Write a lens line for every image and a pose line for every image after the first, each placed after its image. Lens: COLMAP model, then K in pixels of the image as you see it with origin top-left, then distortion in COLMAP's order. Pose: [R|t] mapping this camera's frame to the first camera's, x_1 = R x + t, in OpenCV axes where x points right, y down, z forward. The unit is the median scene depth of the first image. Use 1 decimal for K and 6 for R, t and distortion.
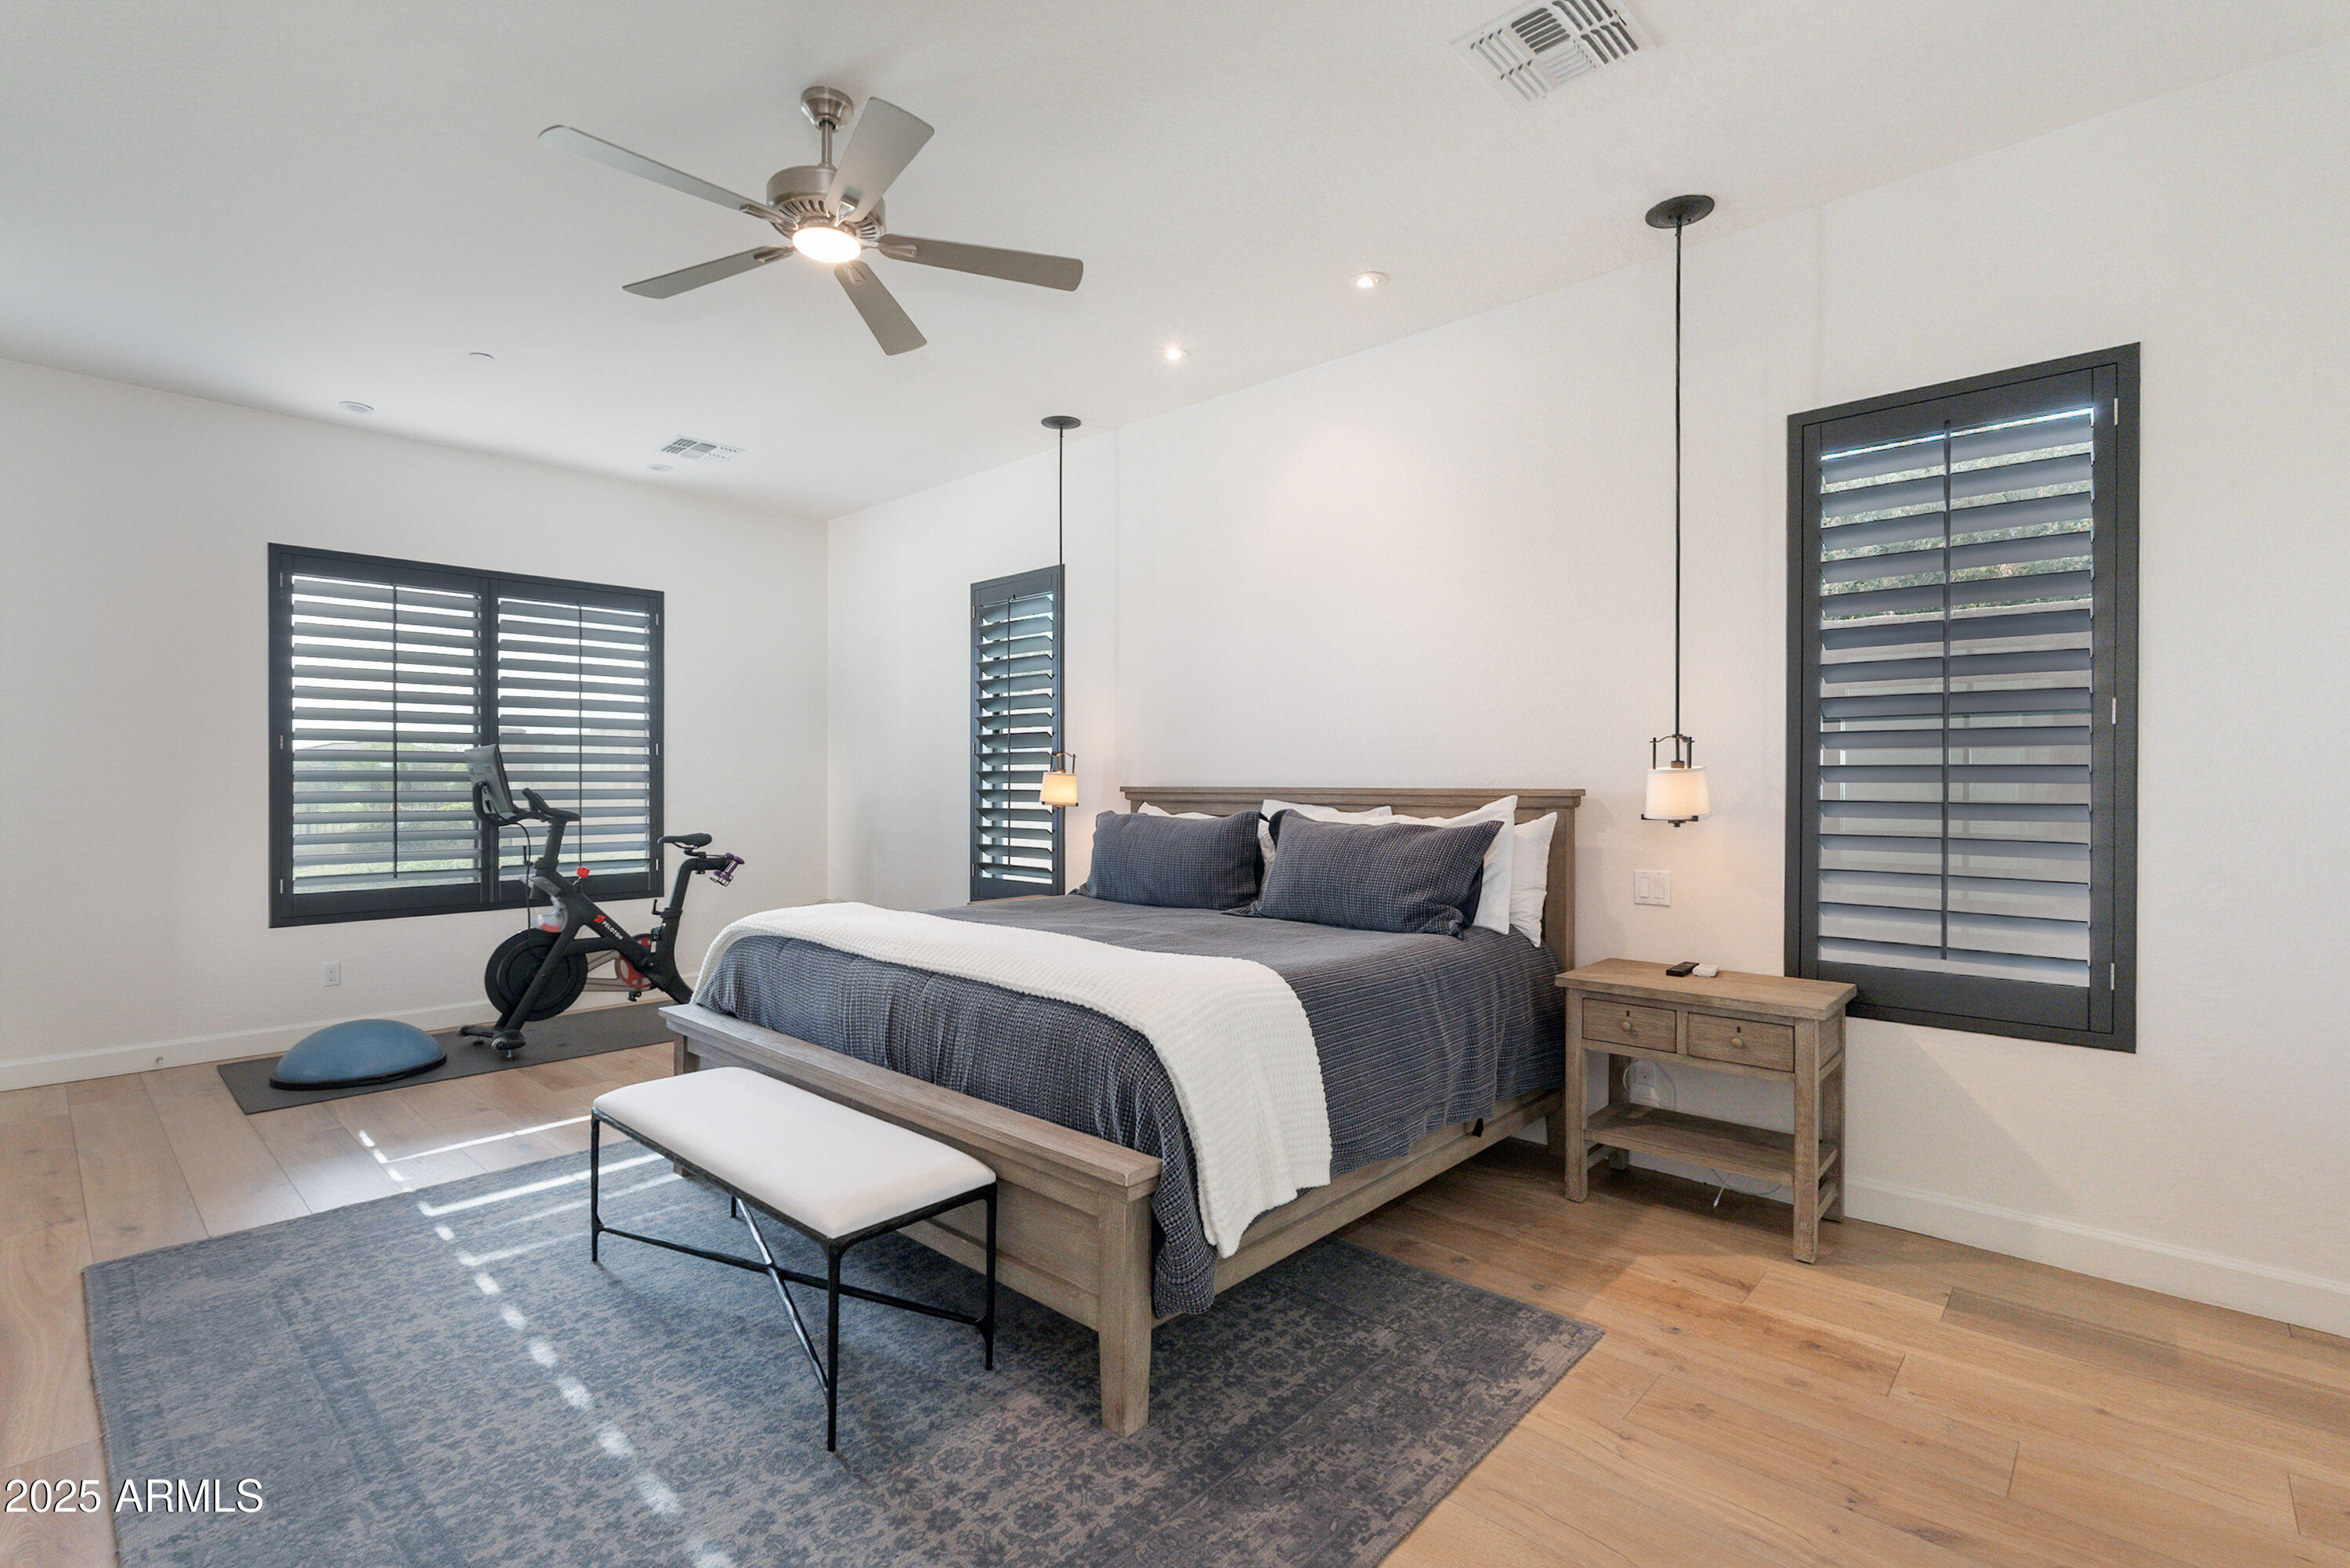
lens RADIAL K [[1074.4, 0, 1175.0], [0, 1074.4, 784.0], [0, 0, 1]] dist [-0.030660, 0.000088]
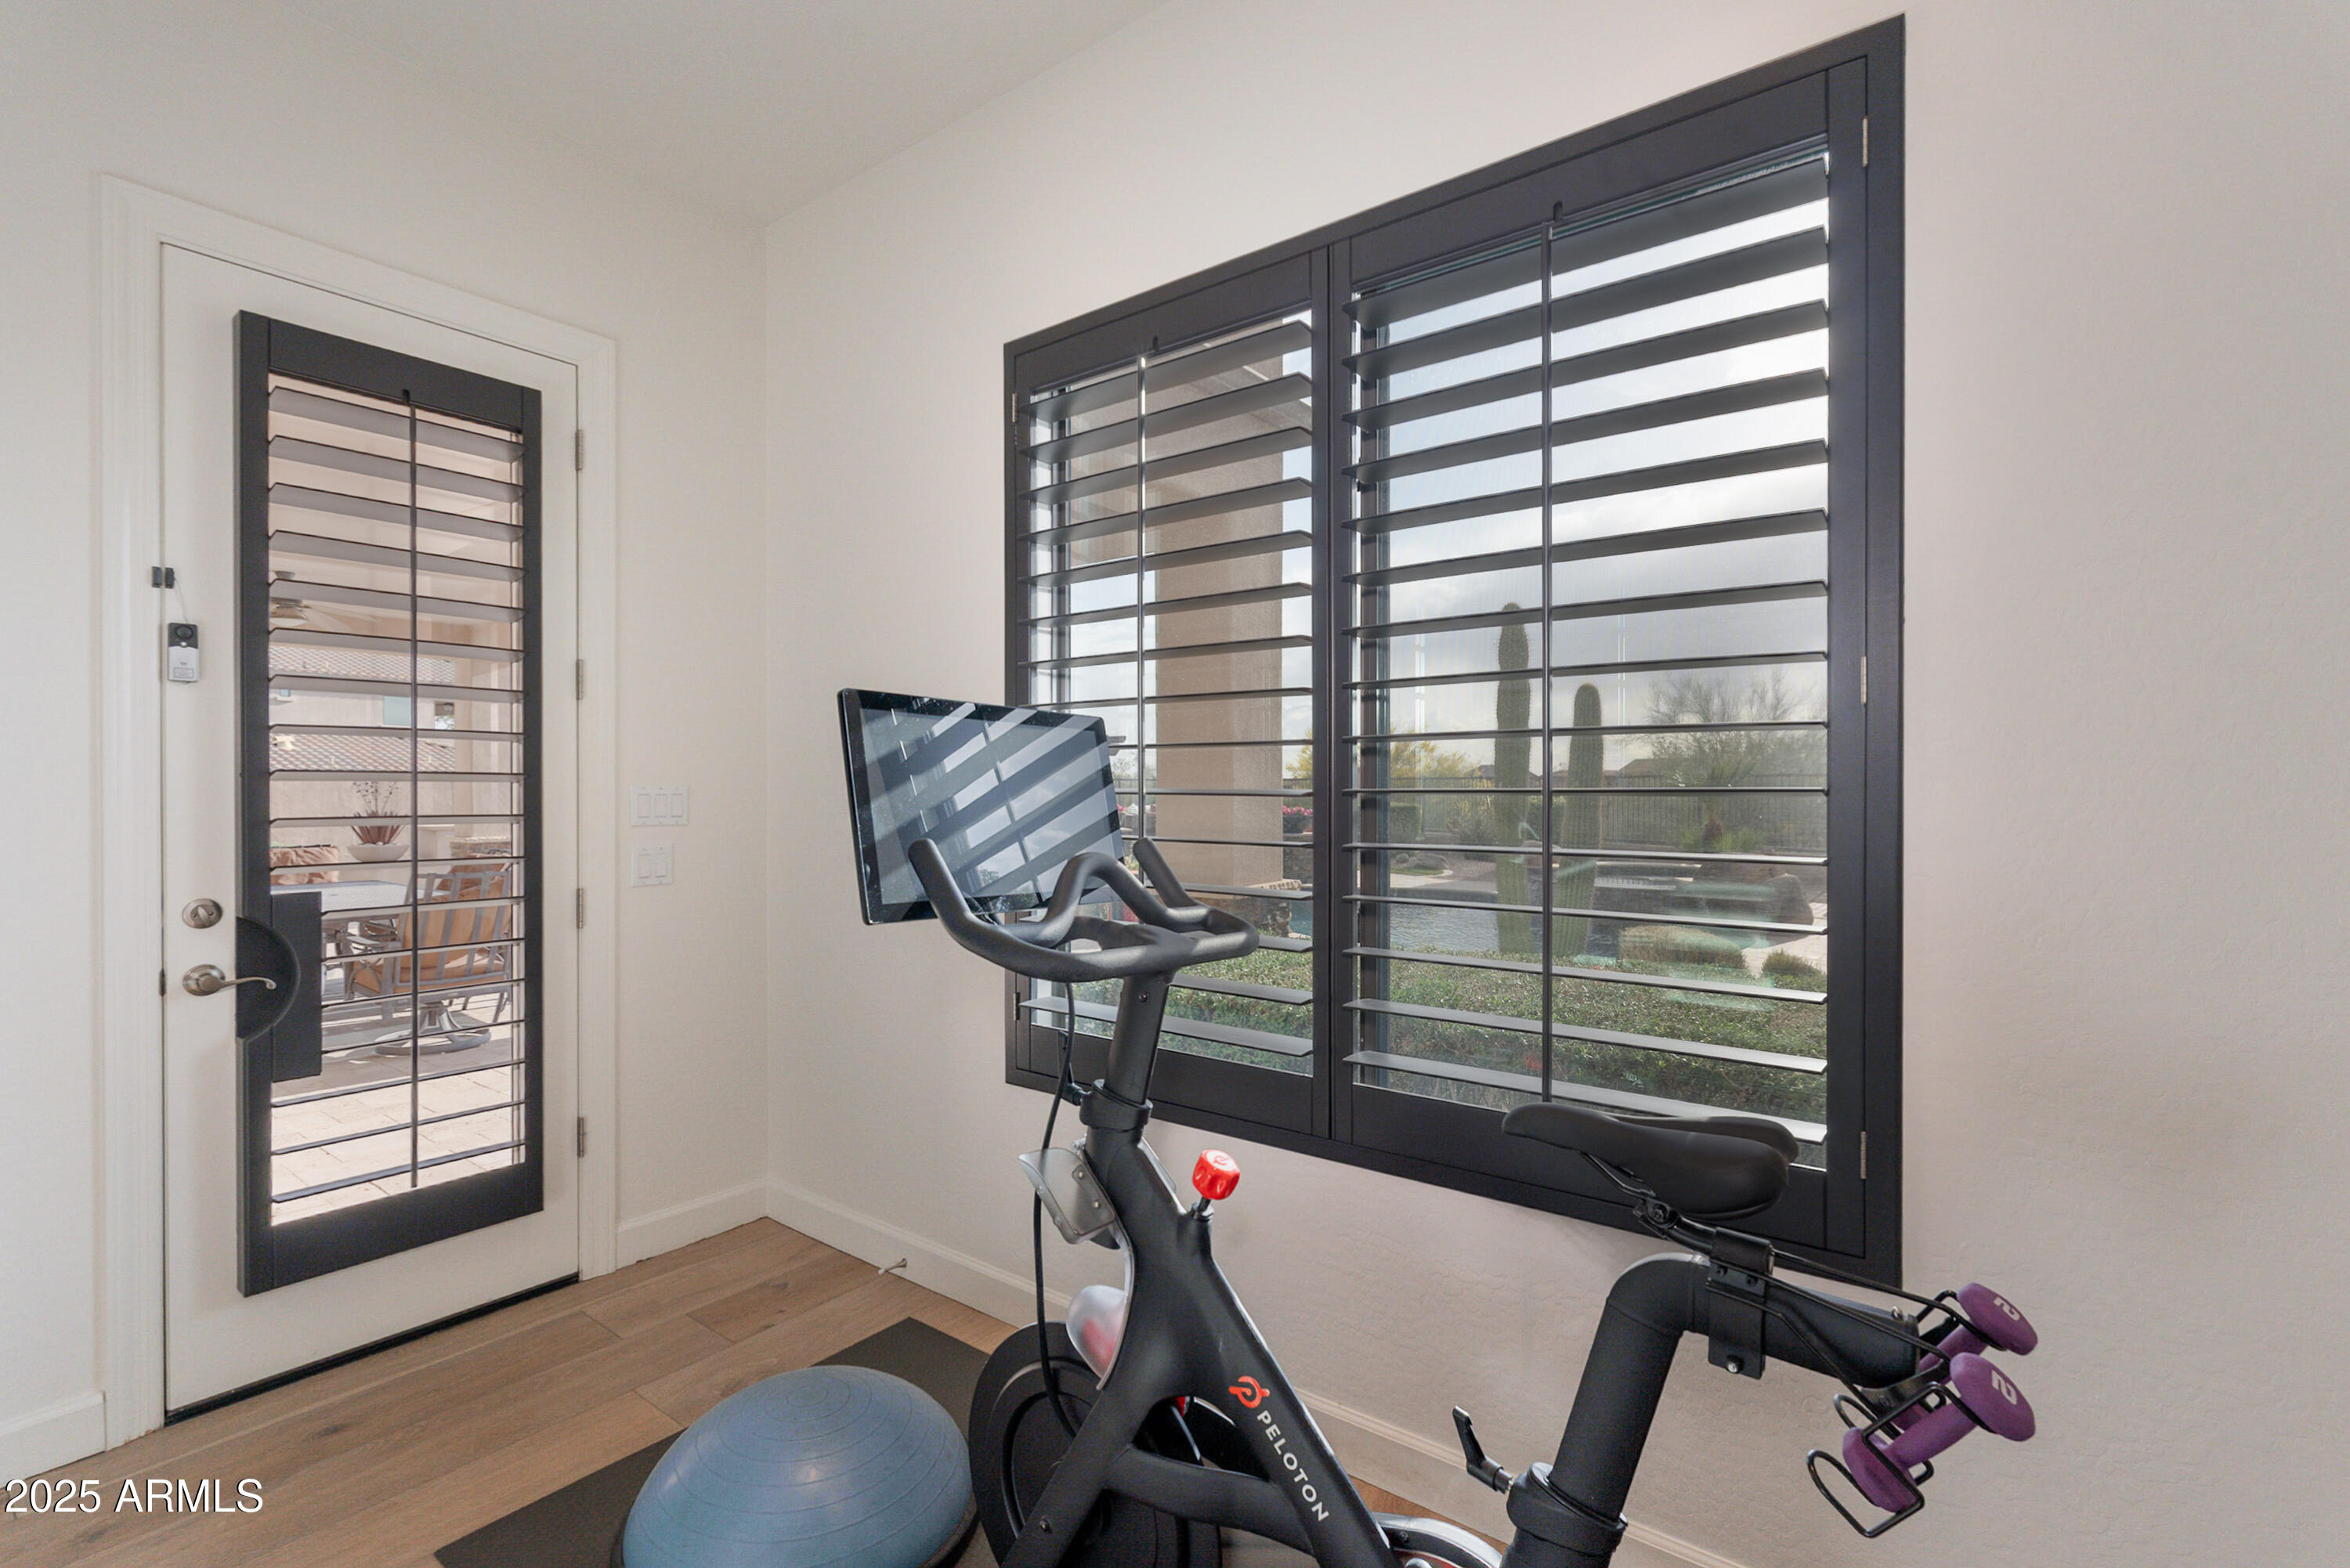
lens RADIAL K [[1061.7, 0, 1175.0], [0, 1061.7, 784.0], [0, 0, 1]] dist [-0.000253, 0.000169]
pose [[0.103669, 0.001199, -0.994611, -0.316868], [-0.007904, 0.999969, 0.000382, -0.011627], [0.994580, 0.007822, 0.103675, 1.002687]]
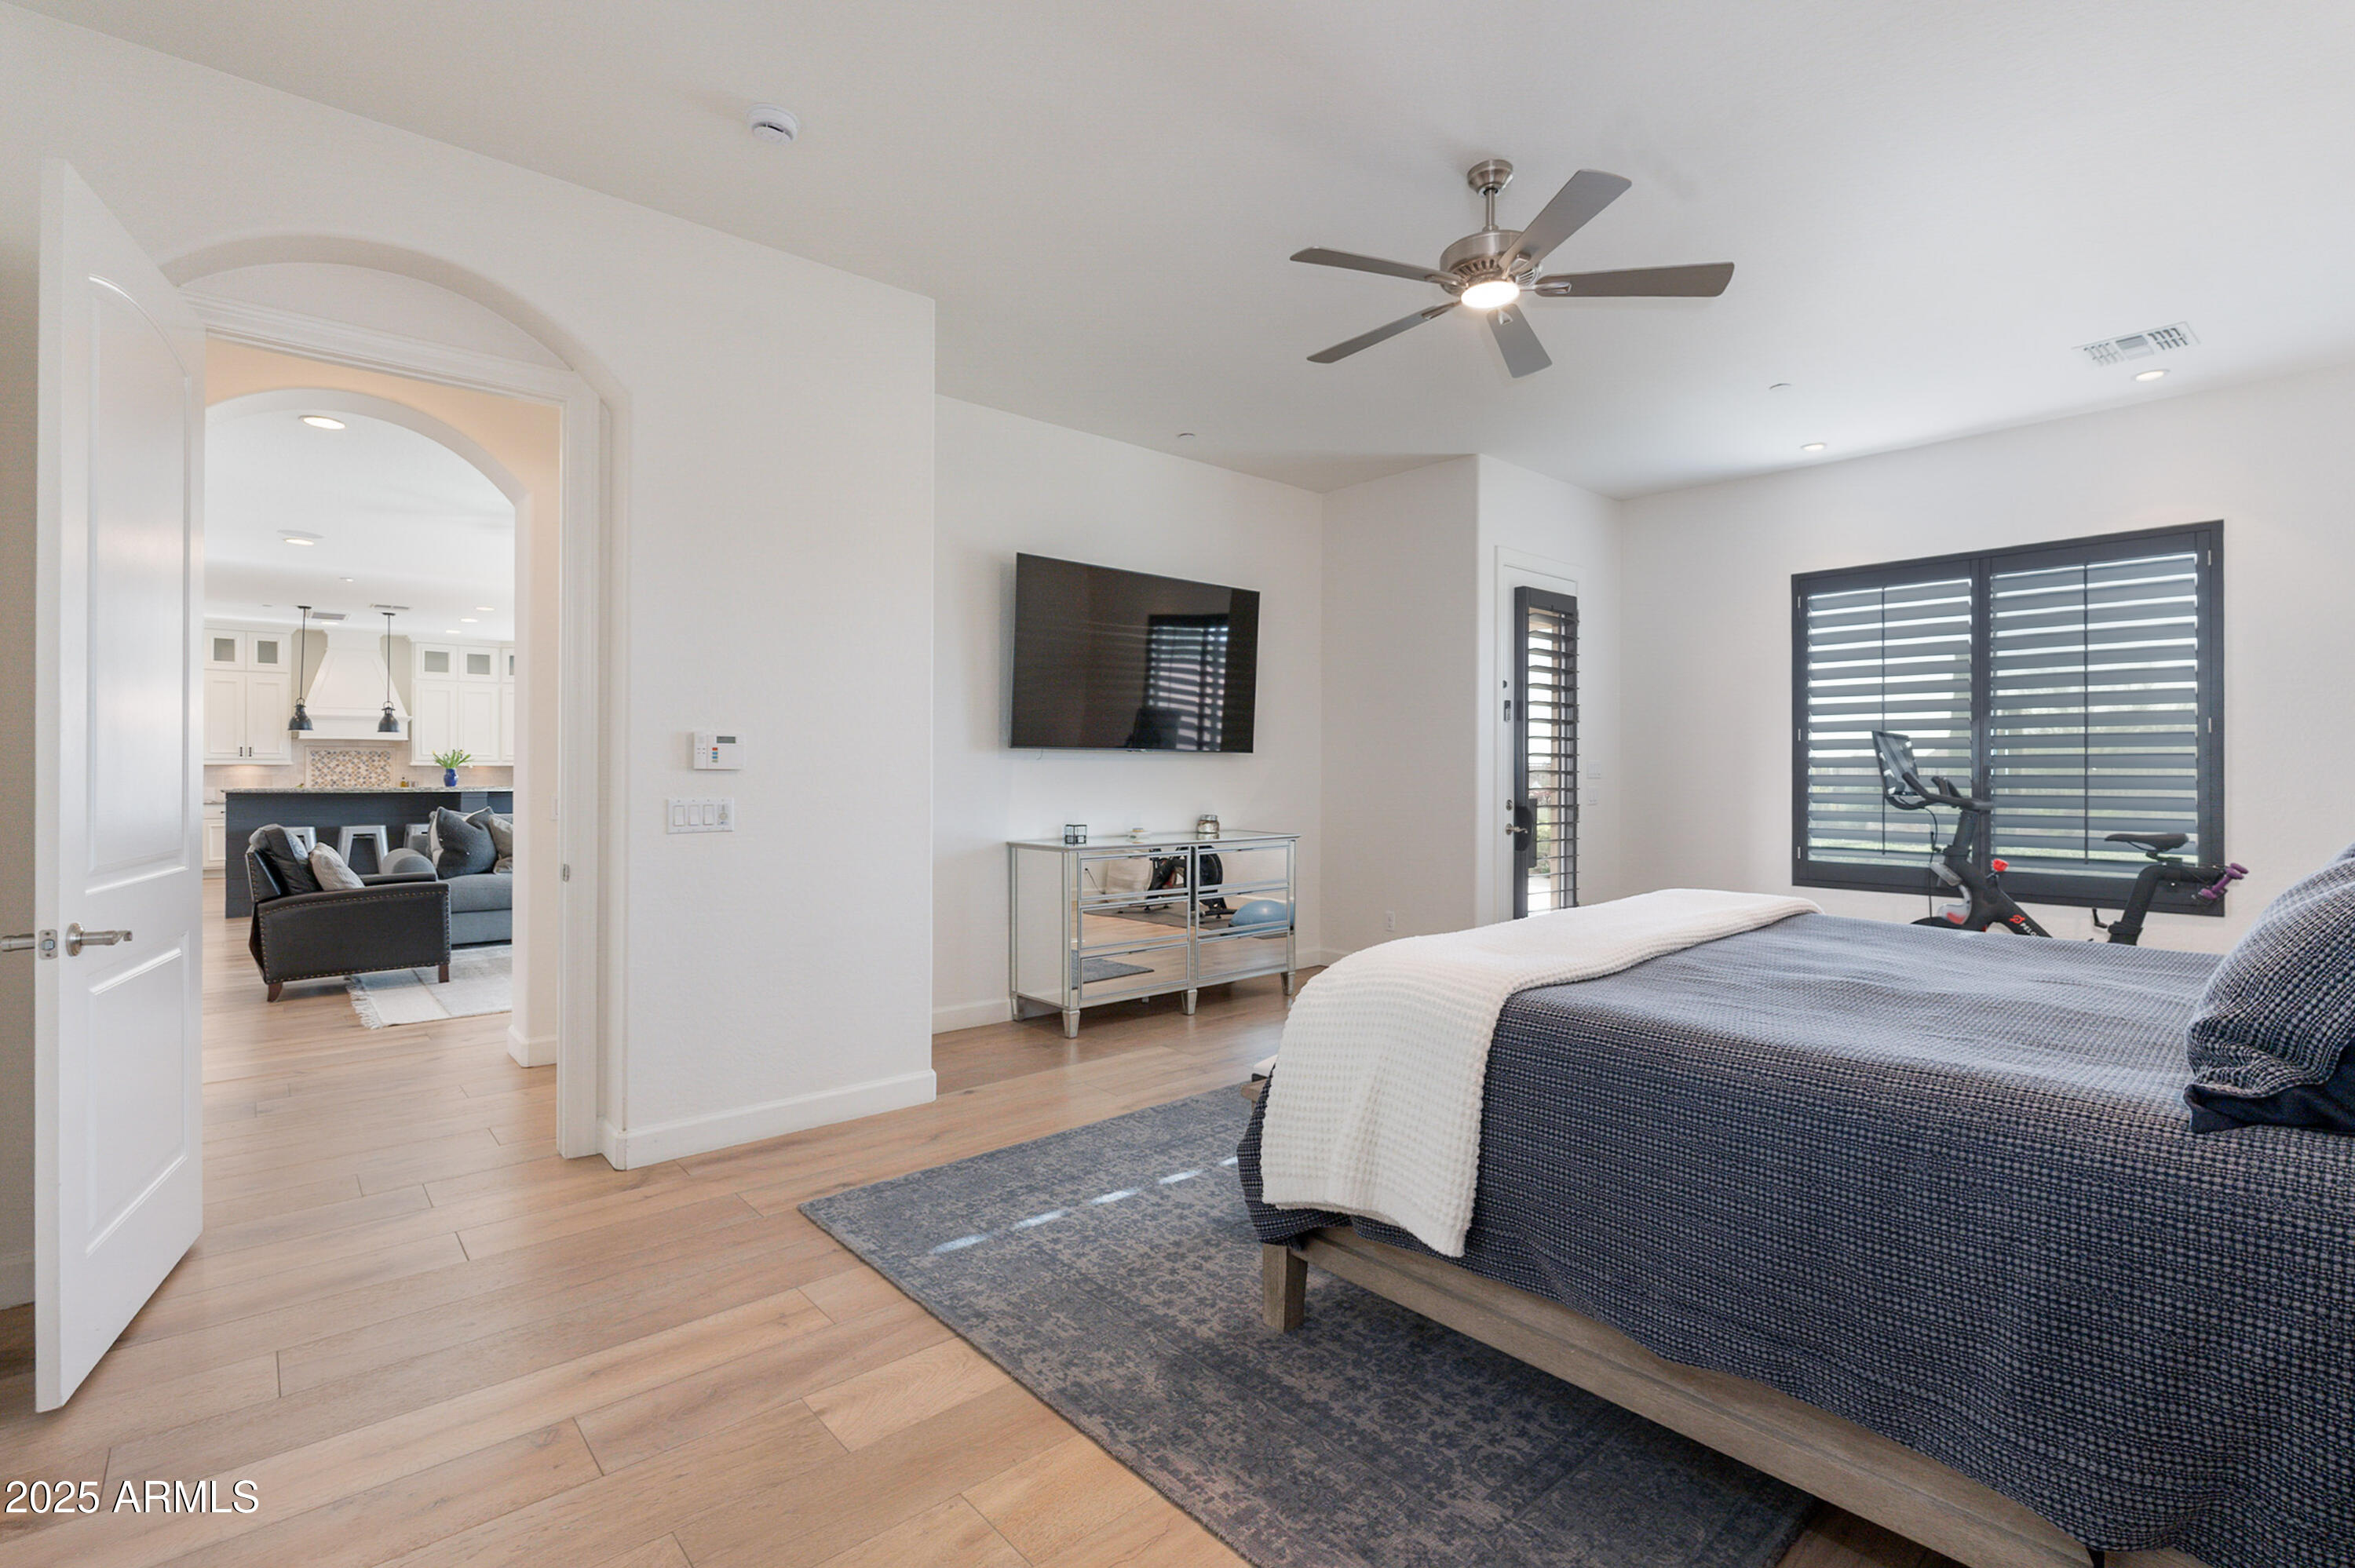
lens RADIAL K [[1063.9, 0, 1177.5], [0, 1063.9, 784.0], [0, 0, 1]] dist [-0.000253, 0.000169]
pose [[-0.097115, 0.020706, -0.995058, 0.440985], [-0.010652, 0.999705, 0.021842, -0.000803], [0.995216, 0.012721, -0.096866, 0.399479]]
